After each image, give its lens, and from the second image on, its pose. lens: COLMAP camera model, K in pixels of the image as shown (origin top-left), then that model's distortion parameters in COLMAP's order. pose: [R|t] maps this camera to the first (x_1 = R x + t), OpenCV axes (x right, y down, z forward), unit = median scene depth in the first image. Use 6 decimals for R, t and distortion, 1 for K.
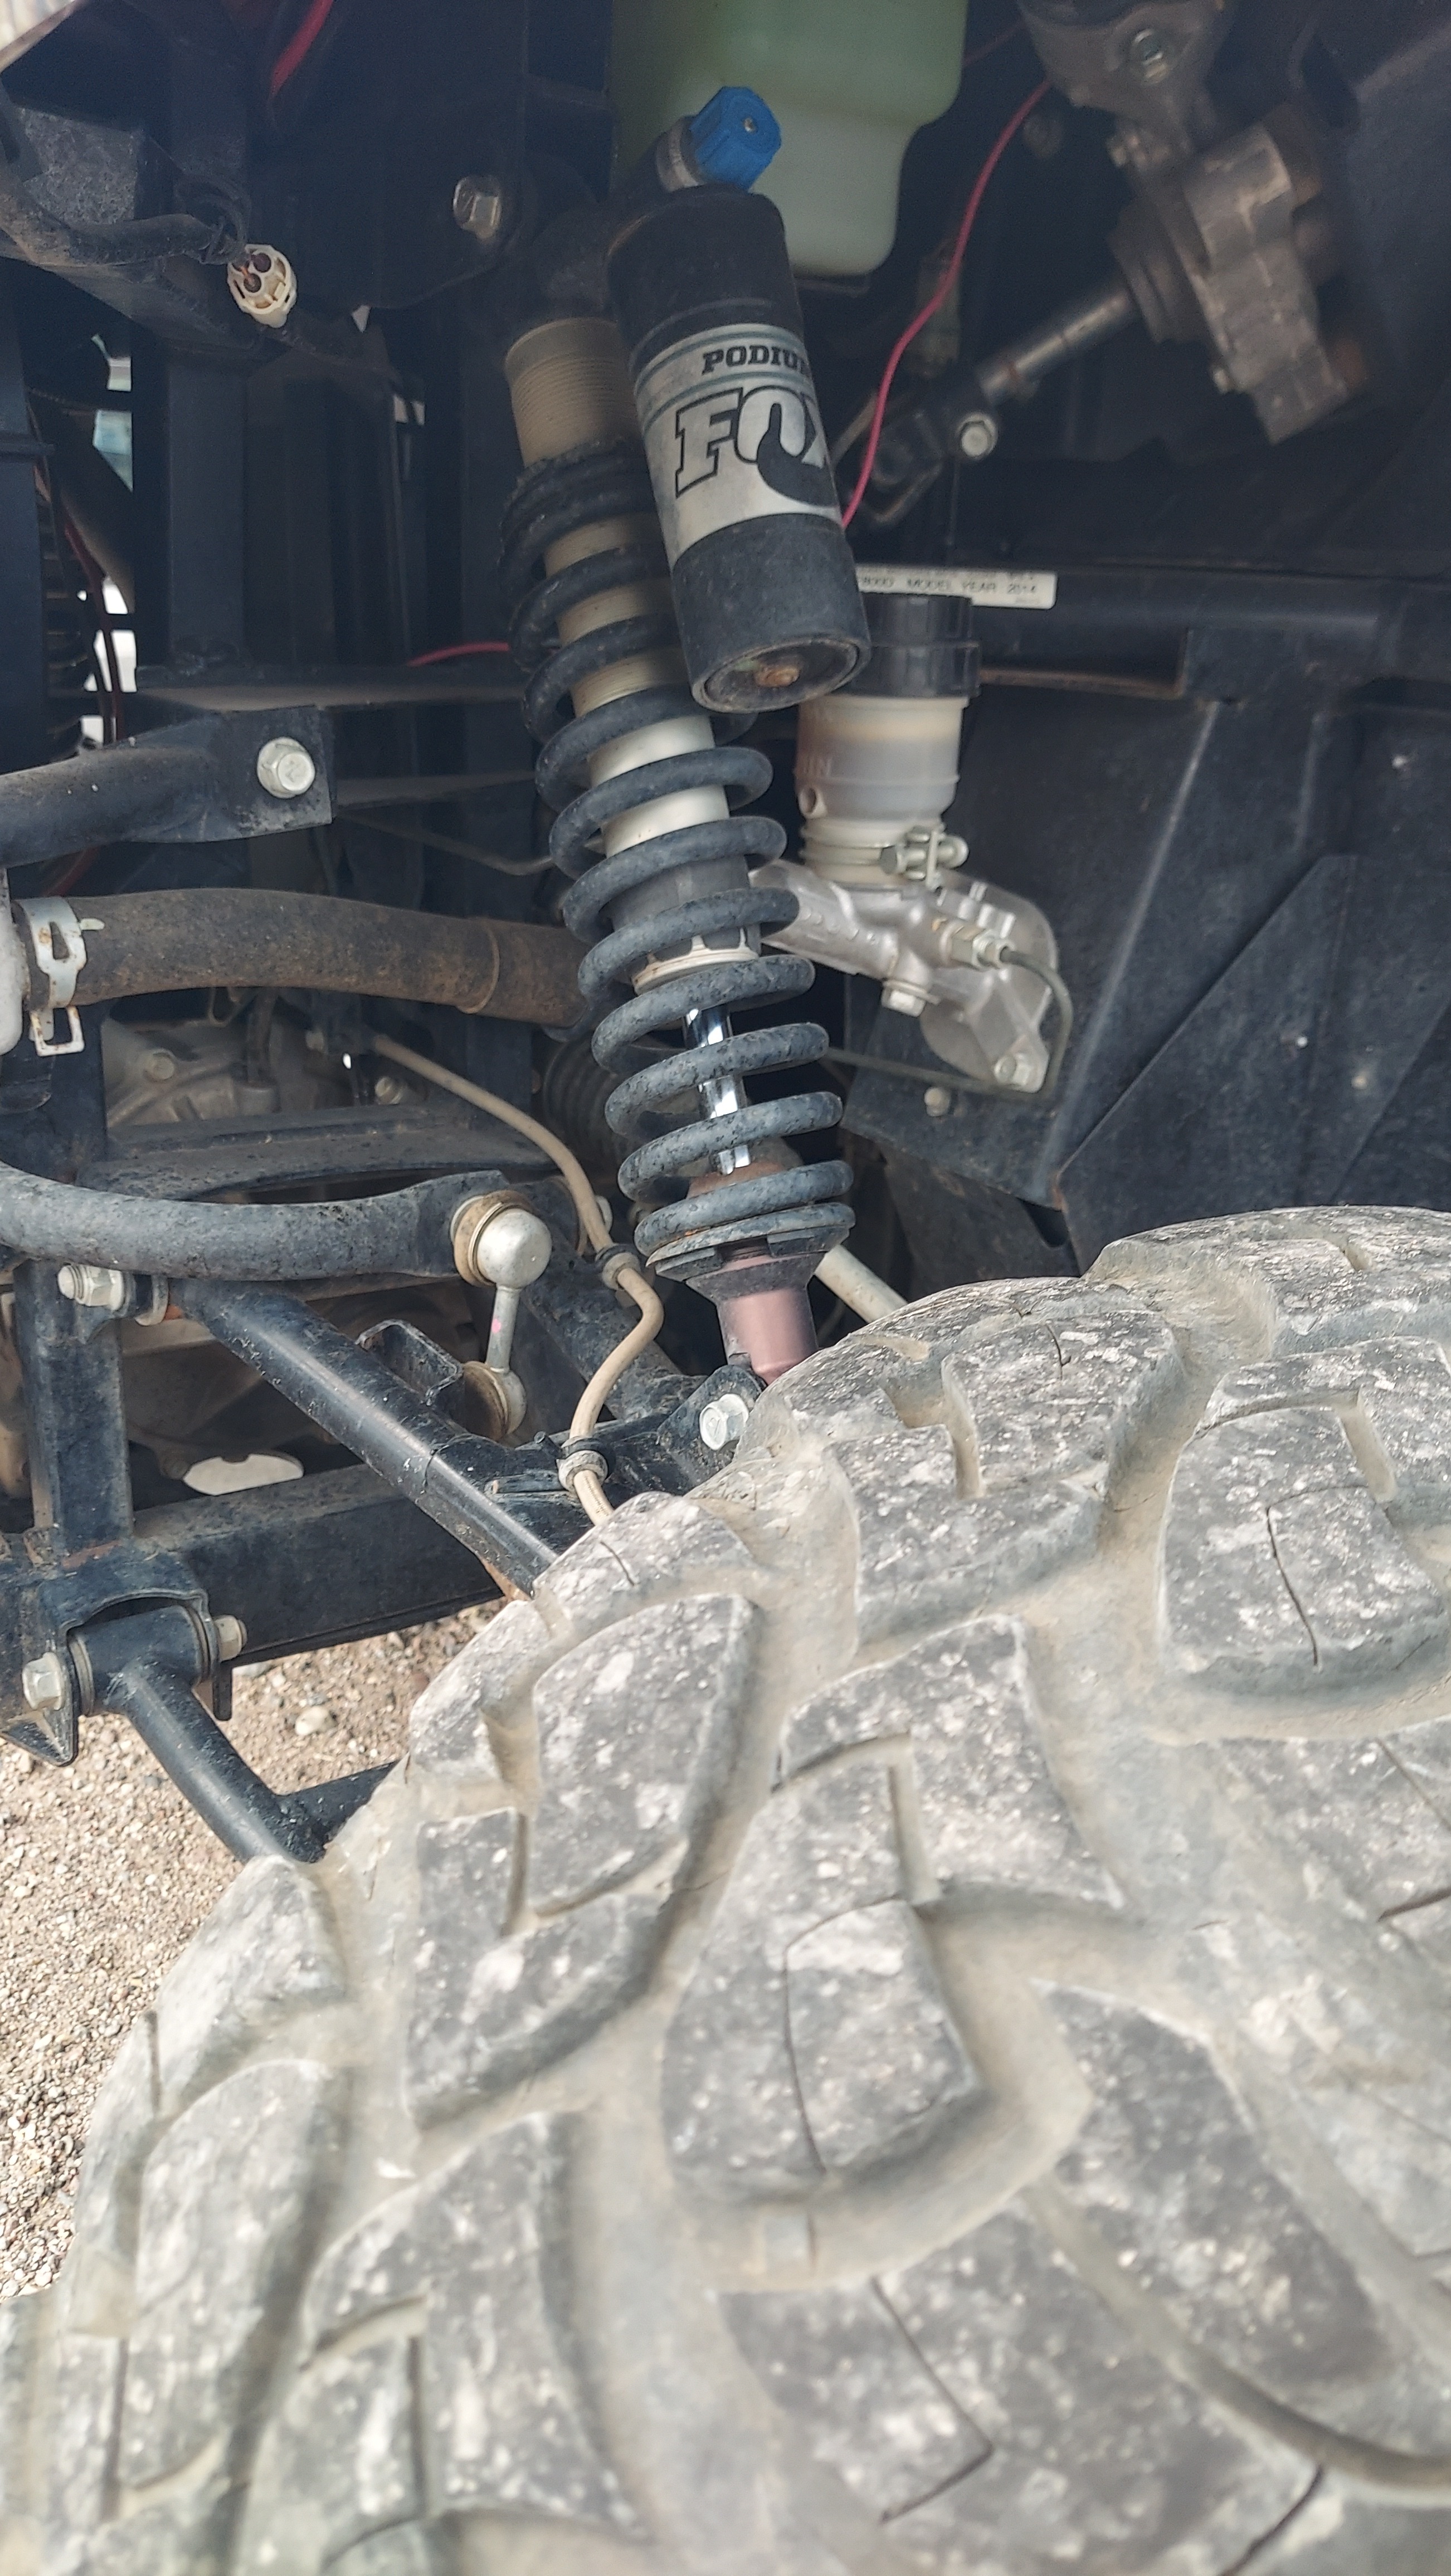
lens RADIAL K [[1885.8, 0, 720.5], [0, 1885.8, 1305.5], [0, 0, 1]] dist [0.087964, -0.097588]
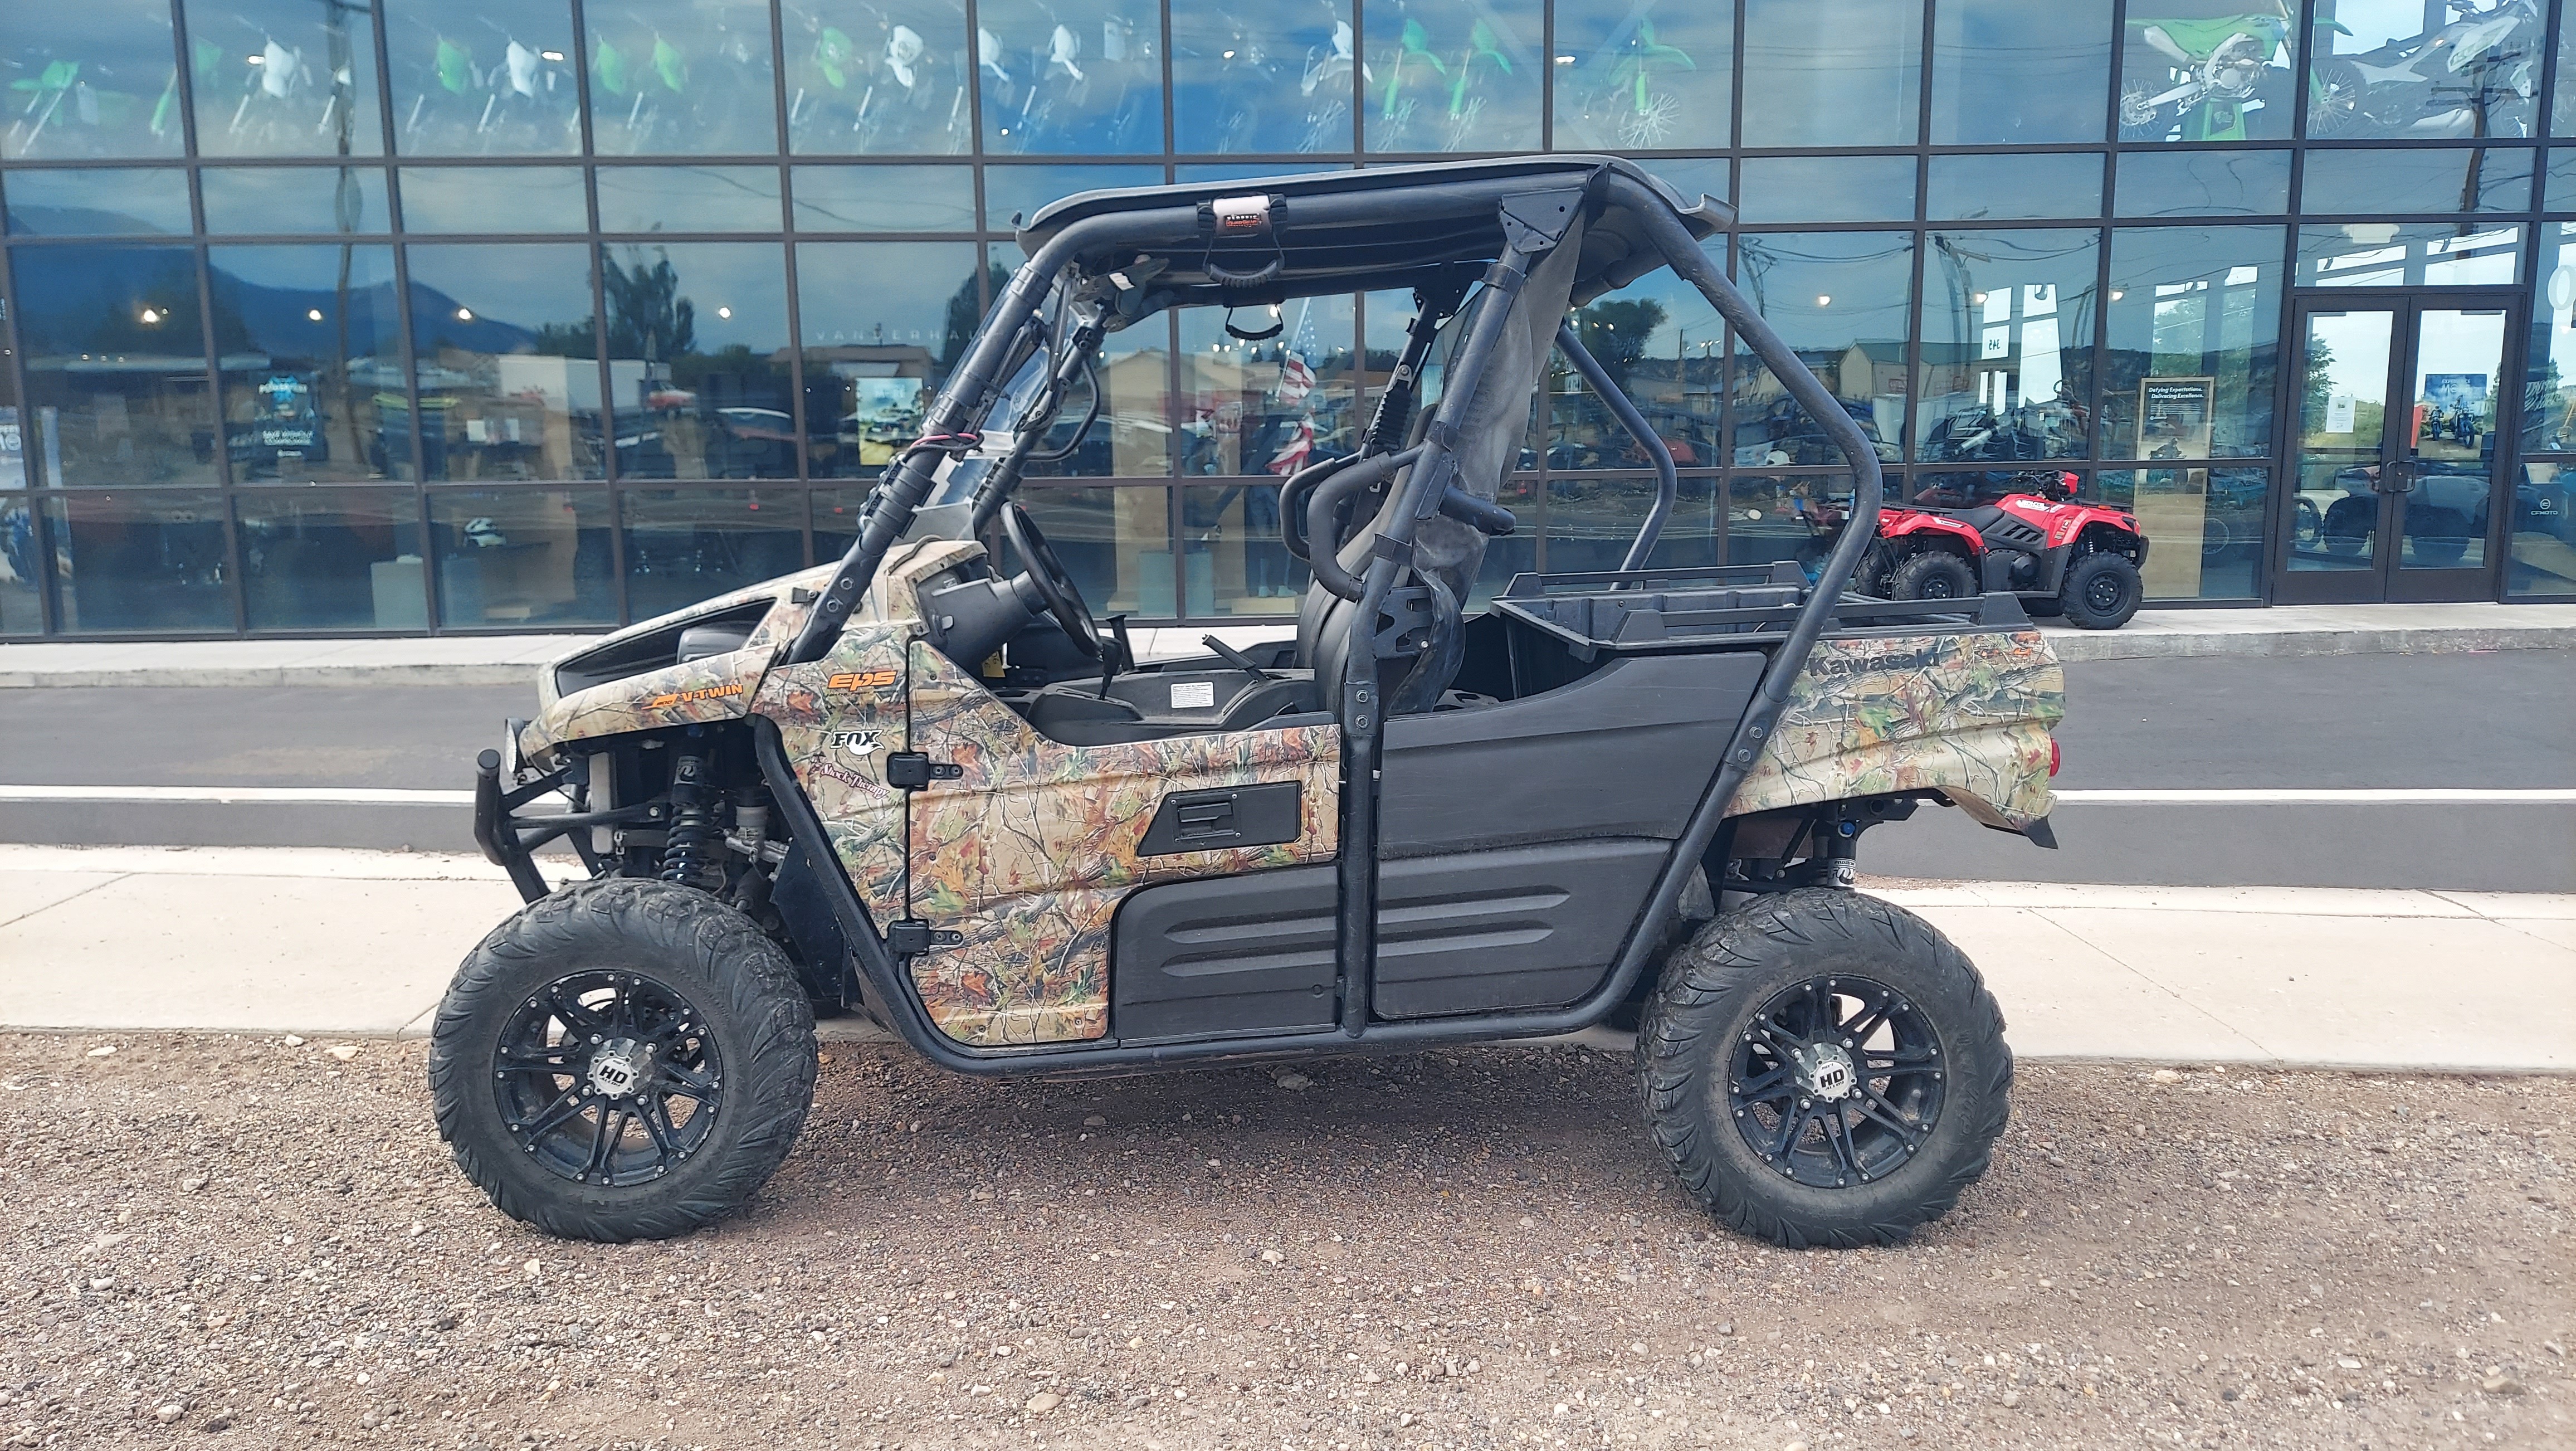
lens RADIAL K [[1885.8, 0, 1276.5], [0, 1885.8, 716.7], [0, 0, 1]] dist [0.087964, -0.097588]
pose [[0.831637, 0.038361, -0.553993, 5.036383], [-0.189885, 0.957122, -0.218773, 0.397331], [0.521847, 0.287134, 0.803262, -3.084202]]
